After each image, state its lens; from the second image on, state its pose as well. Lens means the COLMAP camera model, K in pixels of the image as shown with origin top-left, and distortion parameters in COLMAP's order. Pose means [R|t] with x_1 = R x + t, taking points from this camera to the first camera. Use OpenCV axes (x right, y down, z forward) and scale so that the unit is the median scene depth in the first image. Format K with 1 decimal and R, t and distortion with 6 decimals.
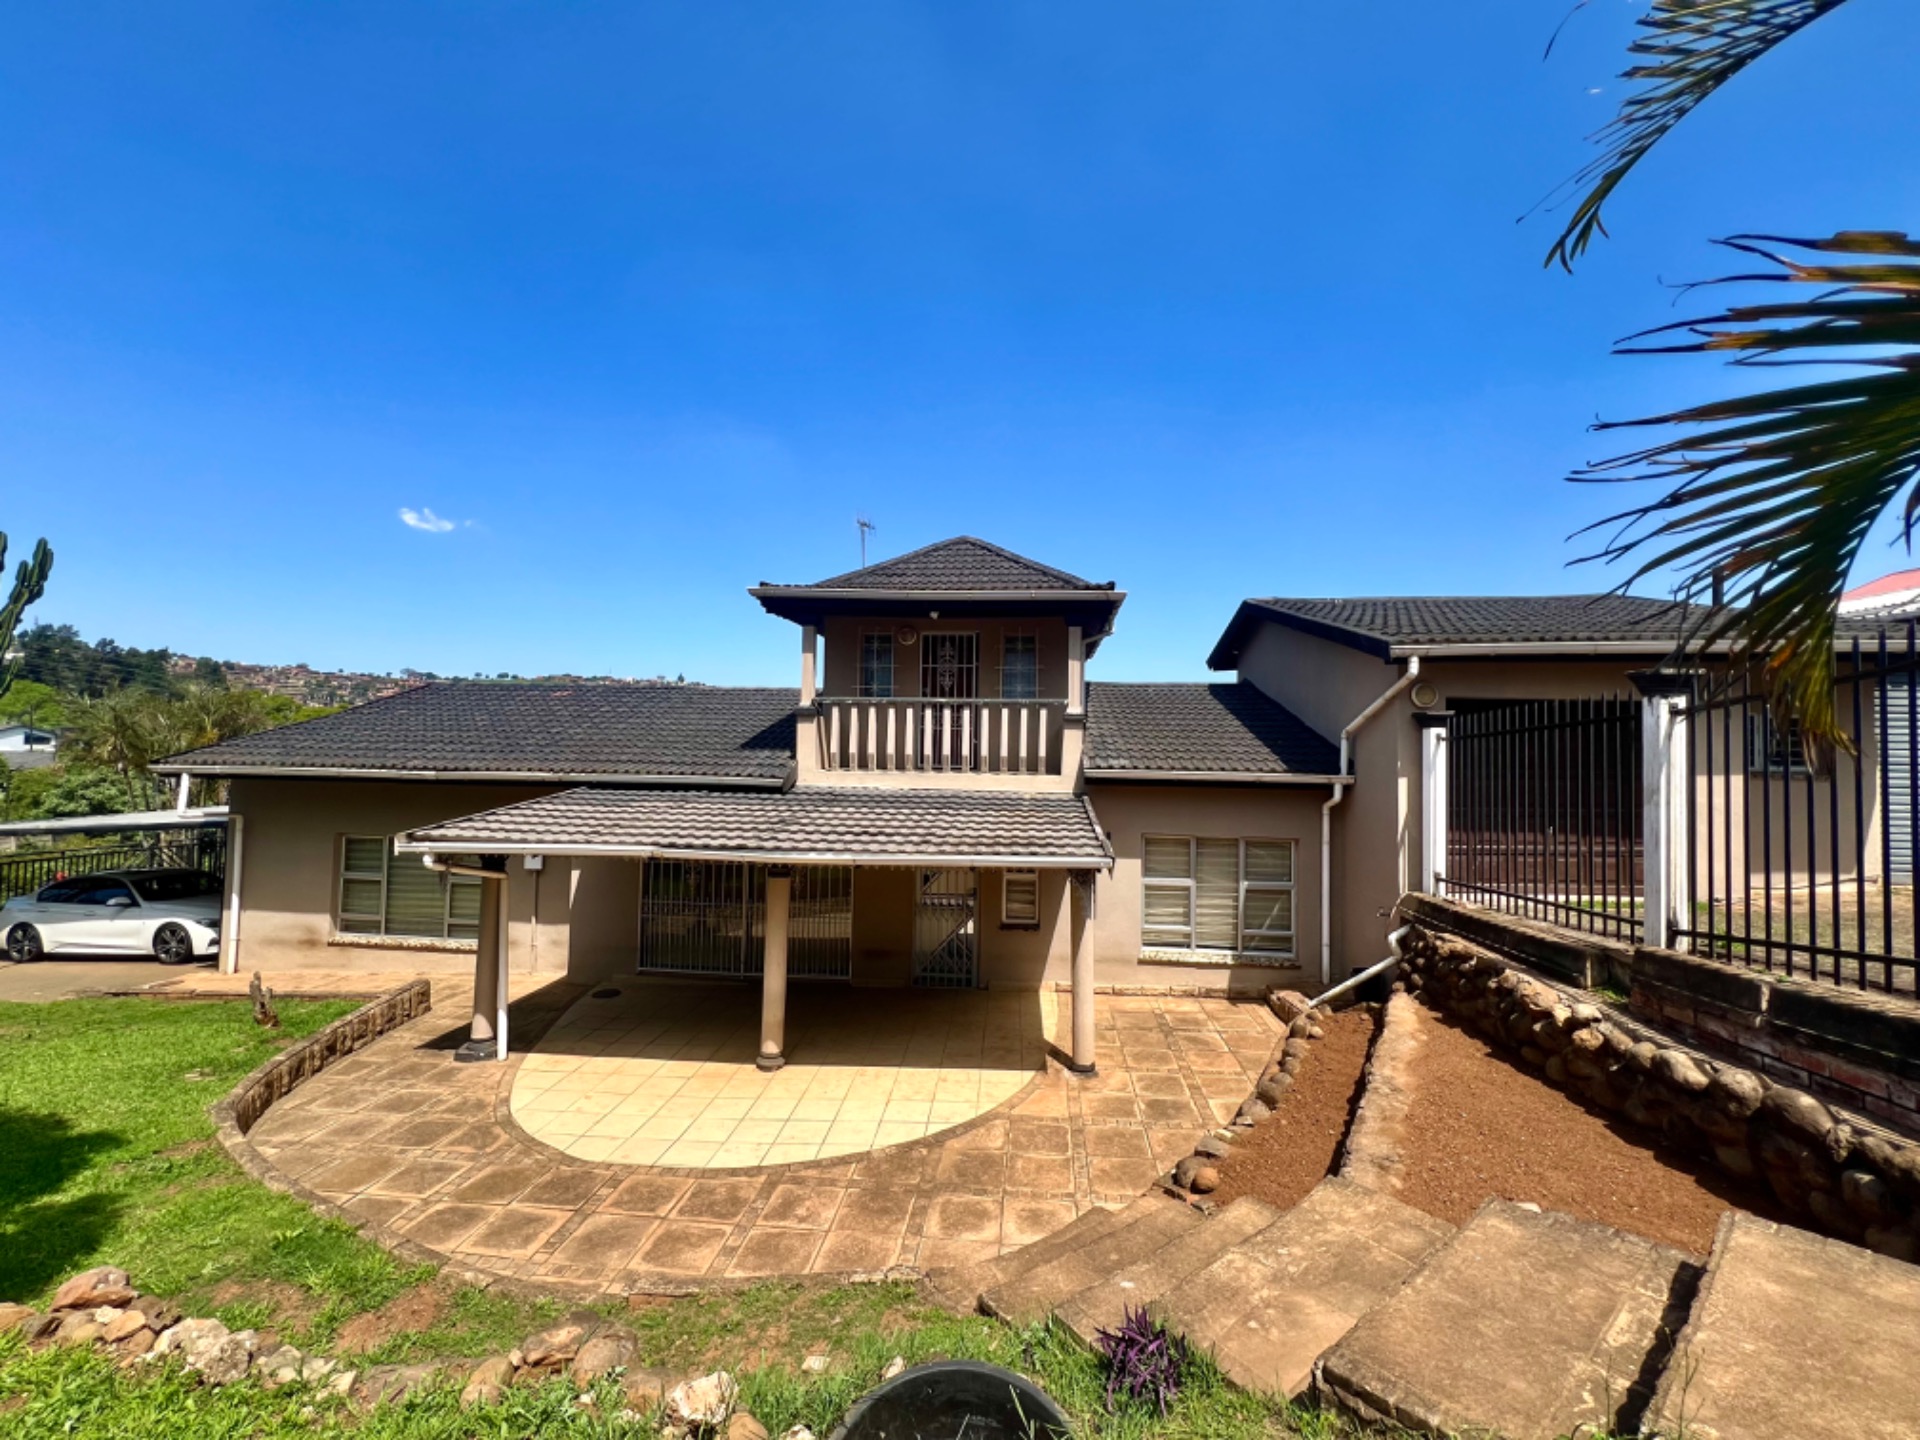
lens RADIAL K [[773.2, 0, 953.3], [0, 773.2, 716.4], [0, 0, 1]] dist [-0.001231, 0.000571]
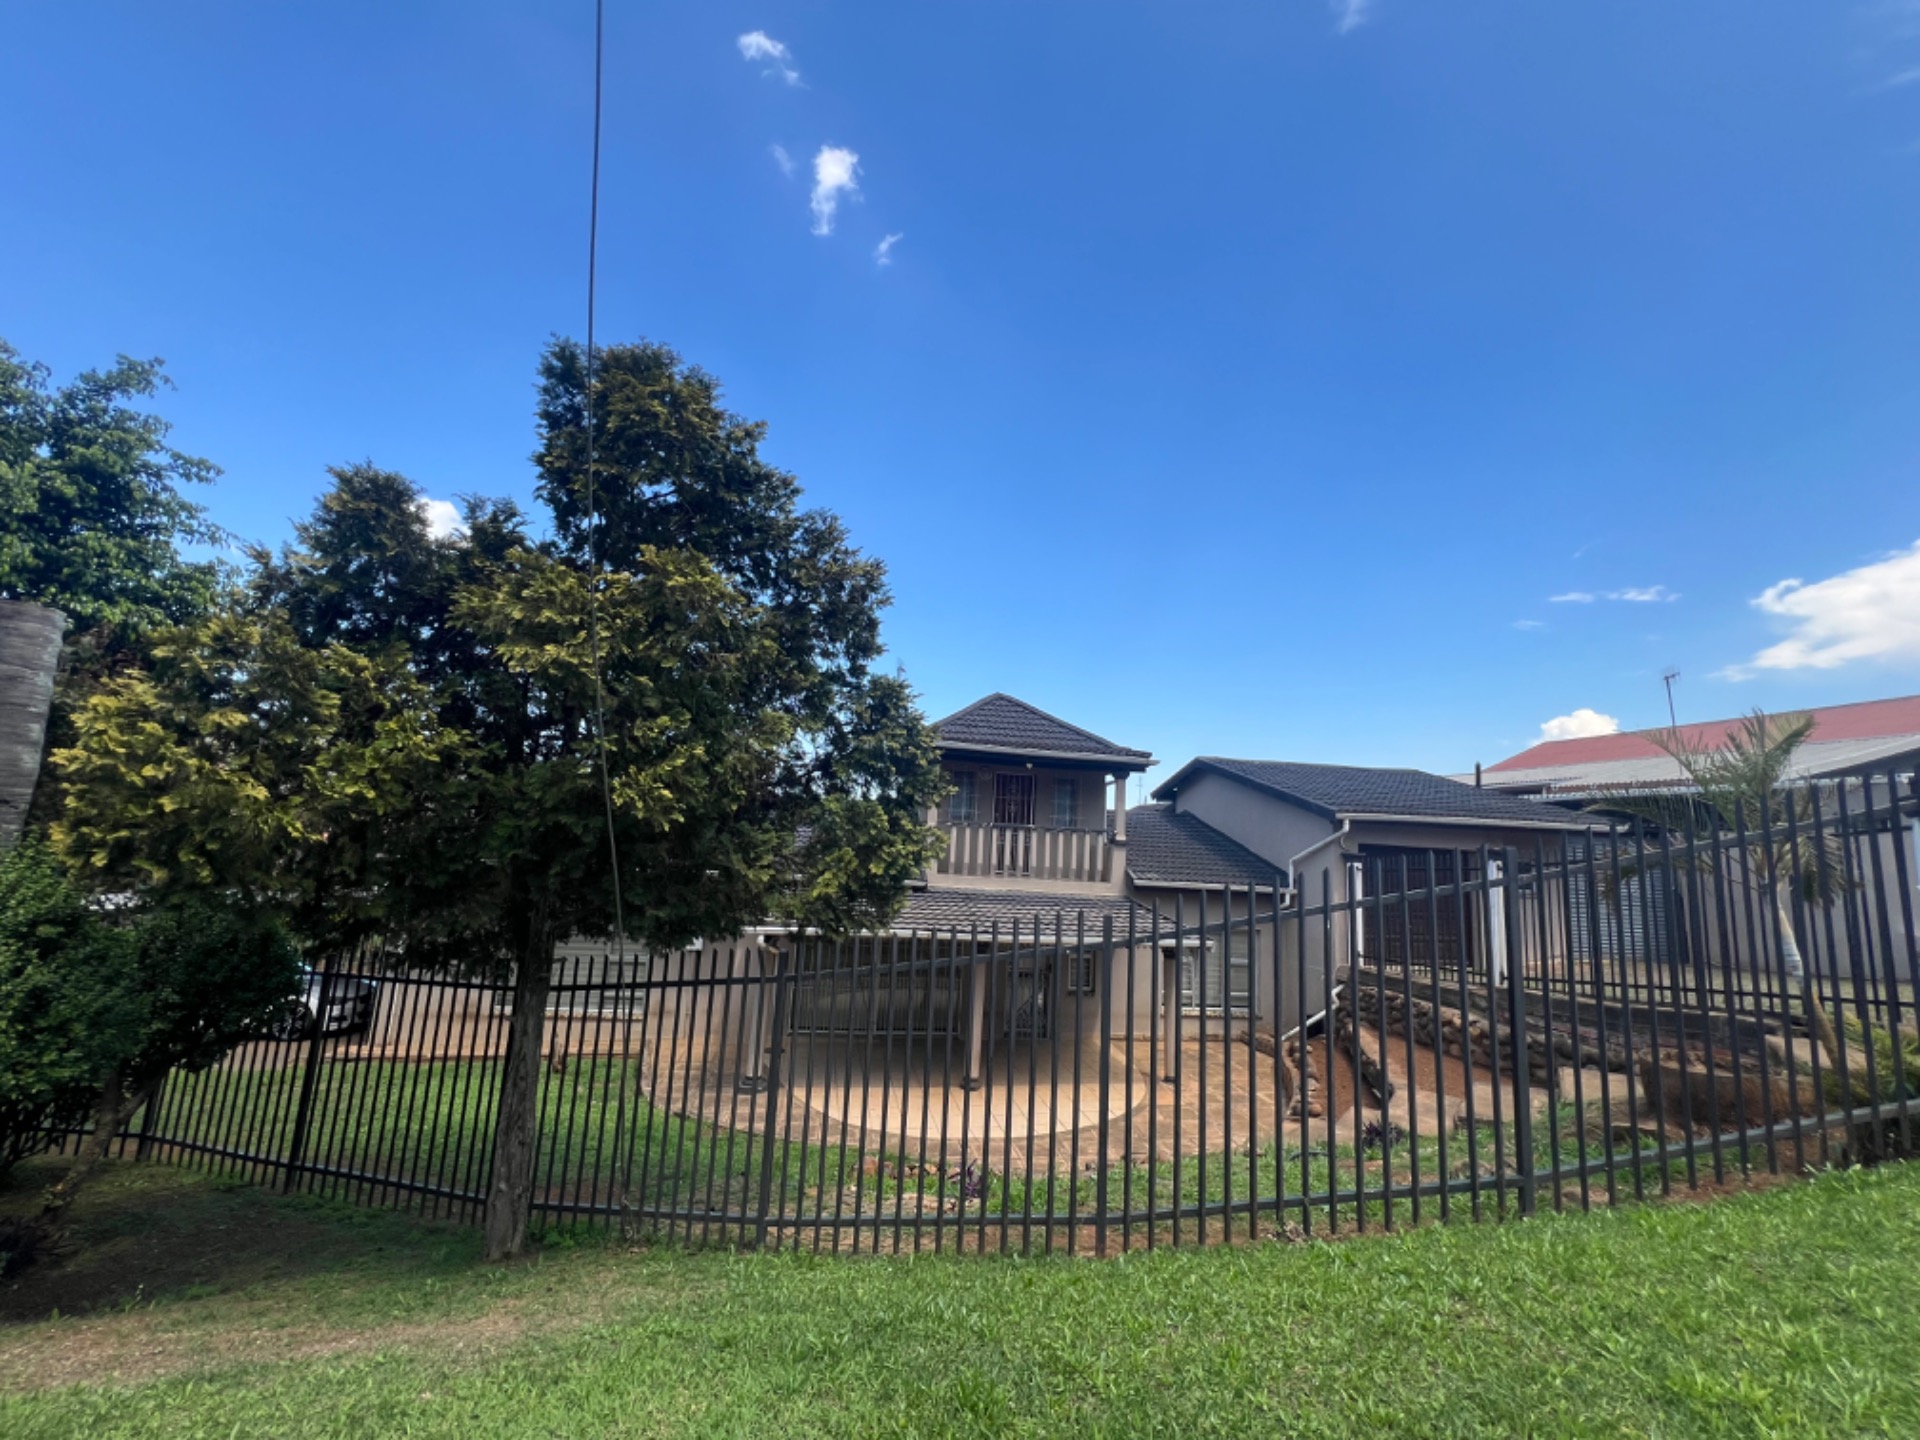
lens RADIAL K [[773.2, 0, 953.3], [0, 773.2, 716.4], [0, 0, 1]] dist [-0.001231, 0.000571]
pose [[0.968968, 0.075121, 0.235495, -0.529476], [-0.047987, 0.991745, -0.118912, -0.048539], [-0.242484, 0.103921, 0.964574, -0.361963]]
